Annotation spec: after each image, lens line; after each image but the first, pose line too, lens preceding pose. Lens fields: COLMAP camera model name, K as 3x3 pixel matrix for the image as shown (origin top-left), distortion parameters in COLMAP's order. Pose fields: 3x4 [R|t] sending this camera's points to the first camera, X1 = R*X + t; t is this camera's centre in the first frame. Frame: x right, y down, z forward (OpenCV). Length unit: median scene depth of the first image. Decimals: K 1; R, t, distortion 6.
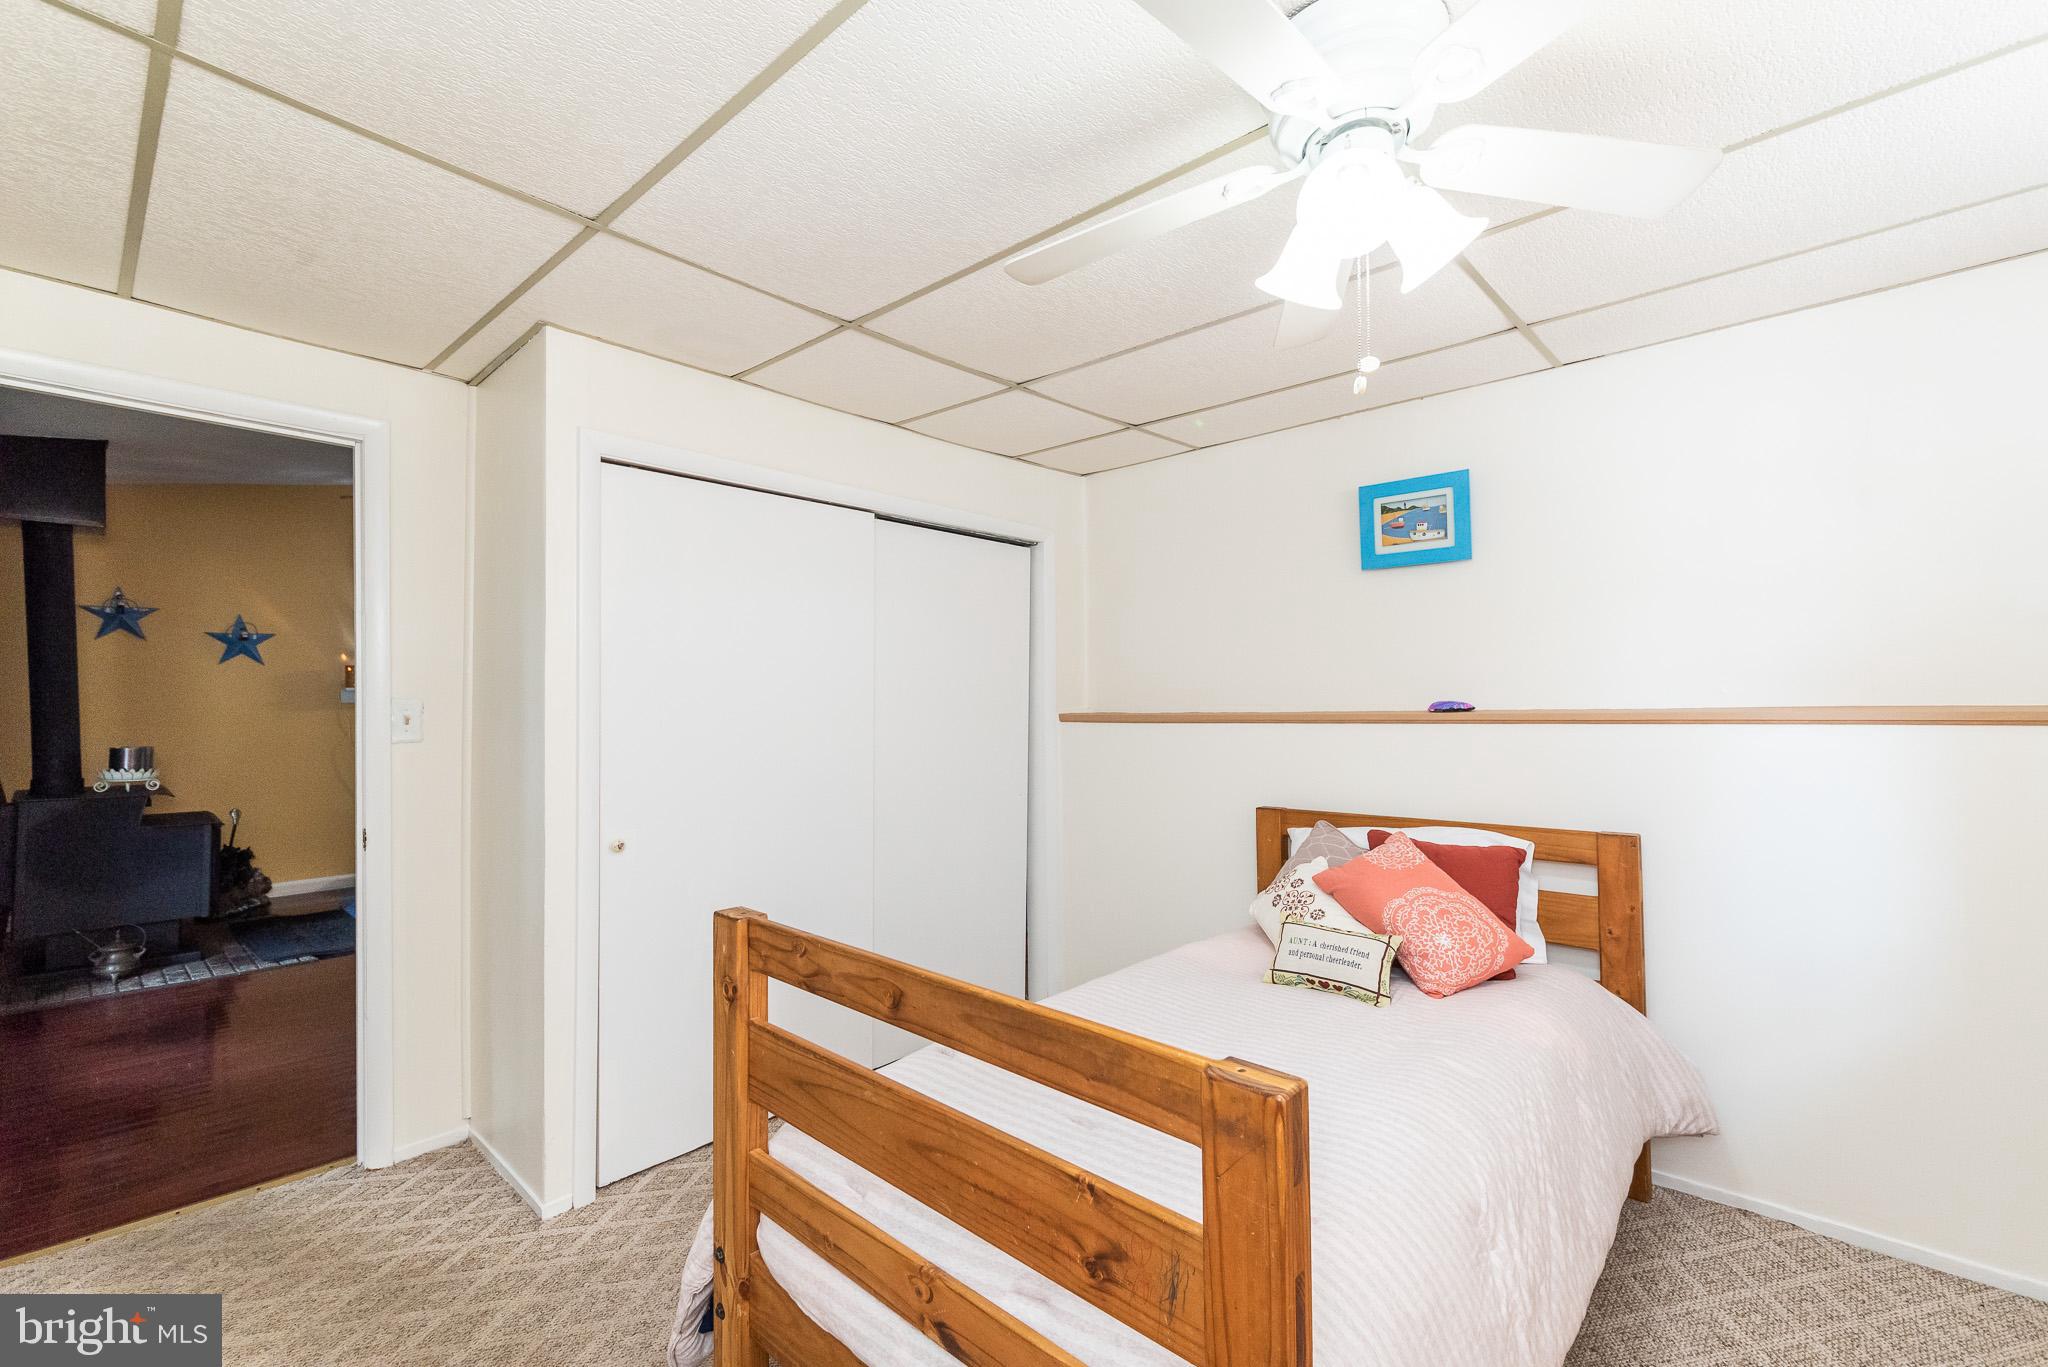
lens RADIAL K [[851.5, 0, 1033.2], [0, 851.5, 691.7], [0, 0, 1]] dist [-0.001315, 0.000259]
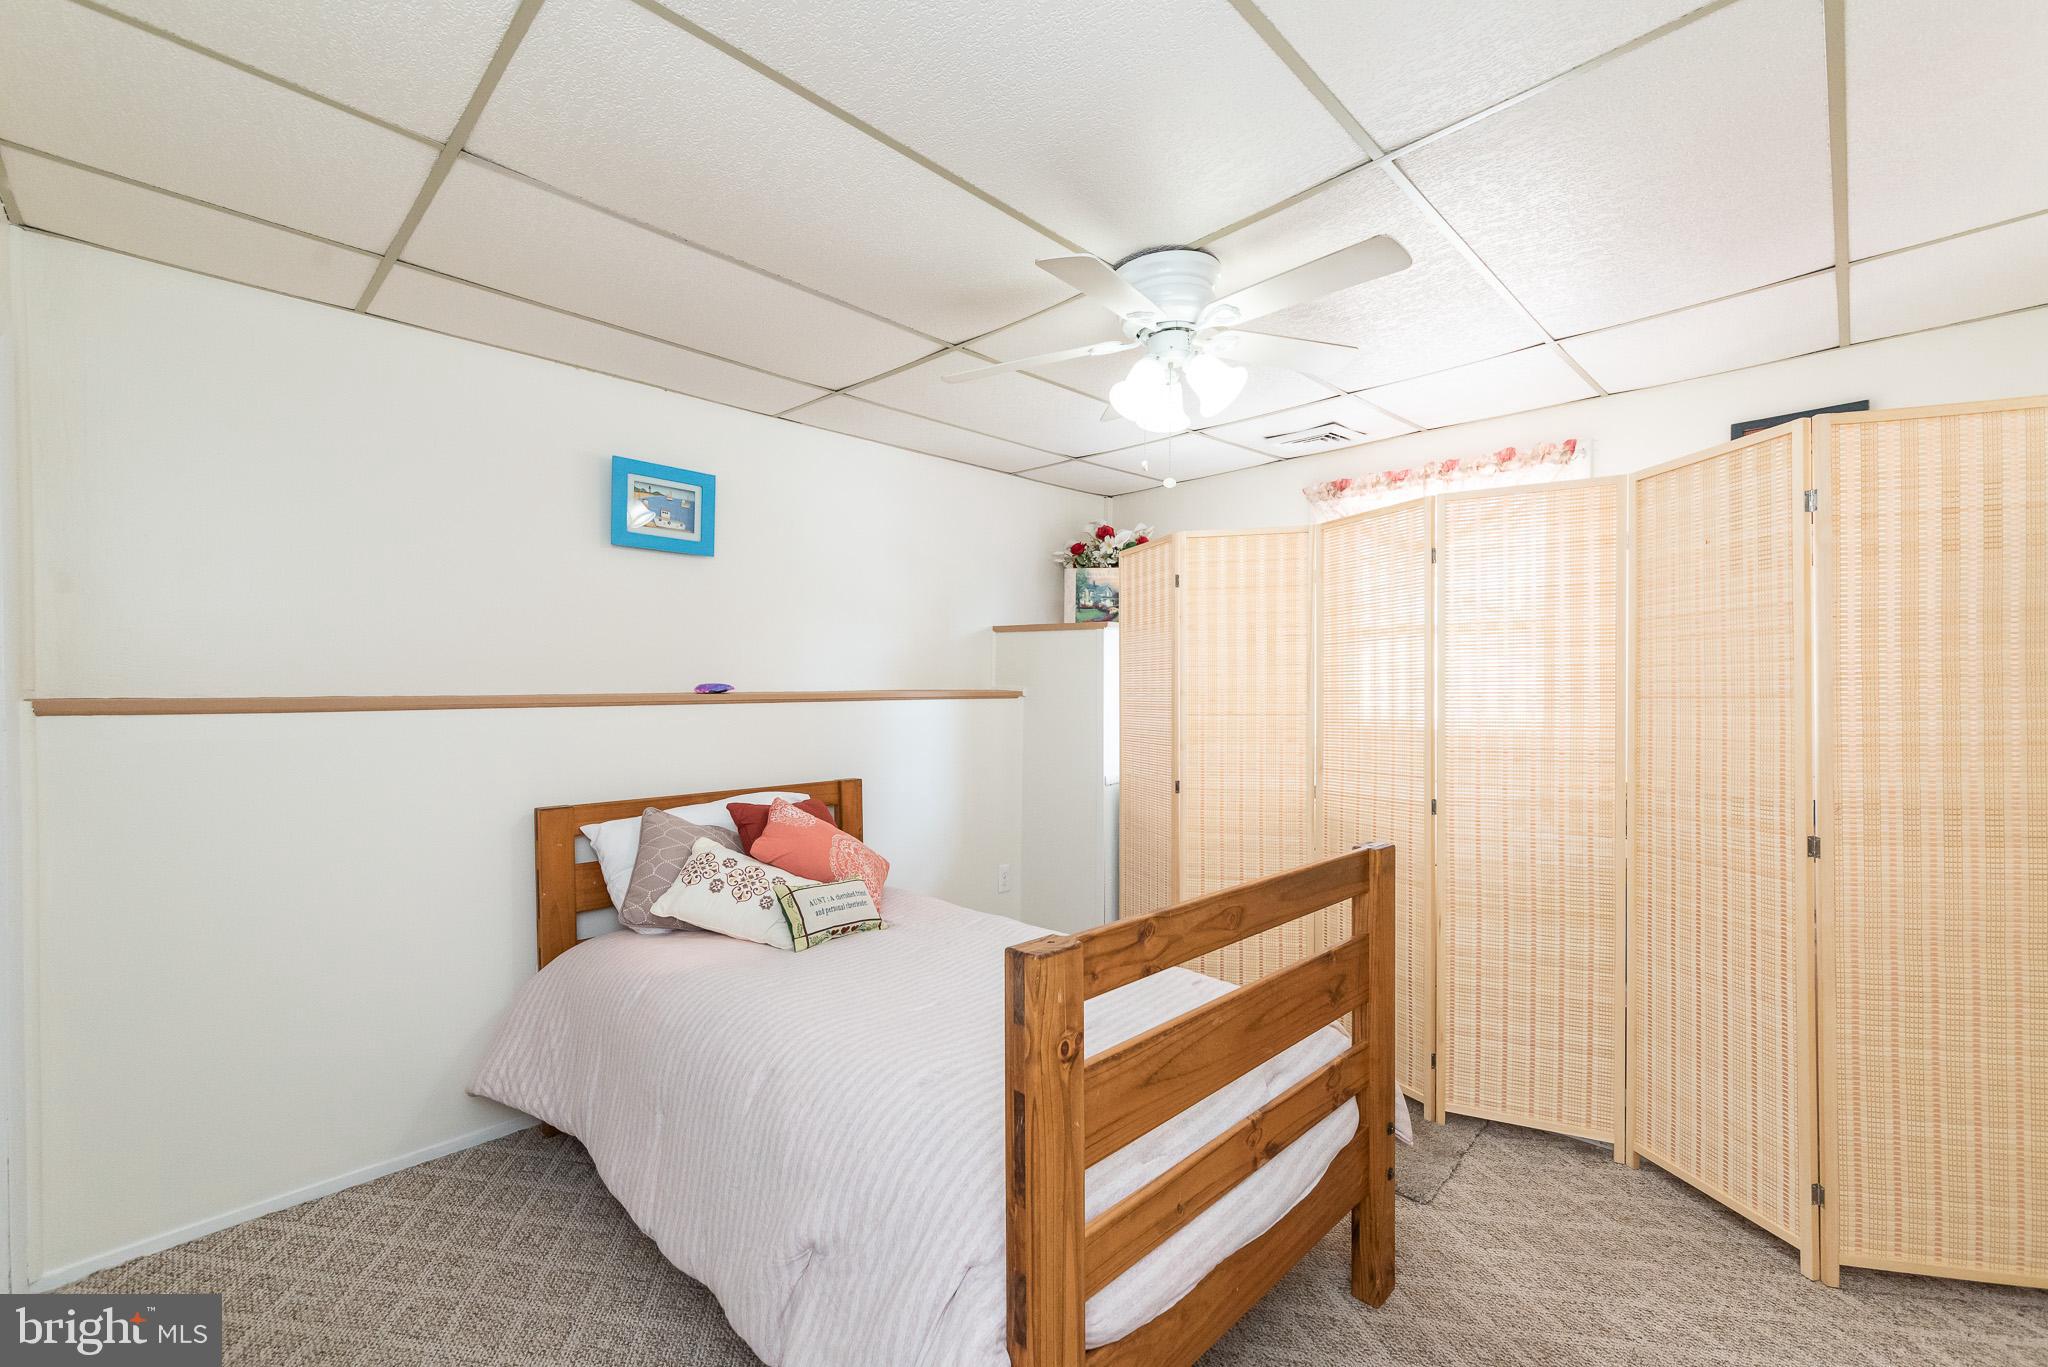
lens RADIAL K [[851.5, 0, 1014.9], [0, 851.5, 711.1], [0, 0, 1]] dist [-0.001315, 0.000259]
pose [[0.059523, -0.012910, 0.998143, -1.083660], [-0.006488, 0.999890, 0.013319, 0.054162], [-0.998206, -0.007269, 0.059432, 1.006411]]
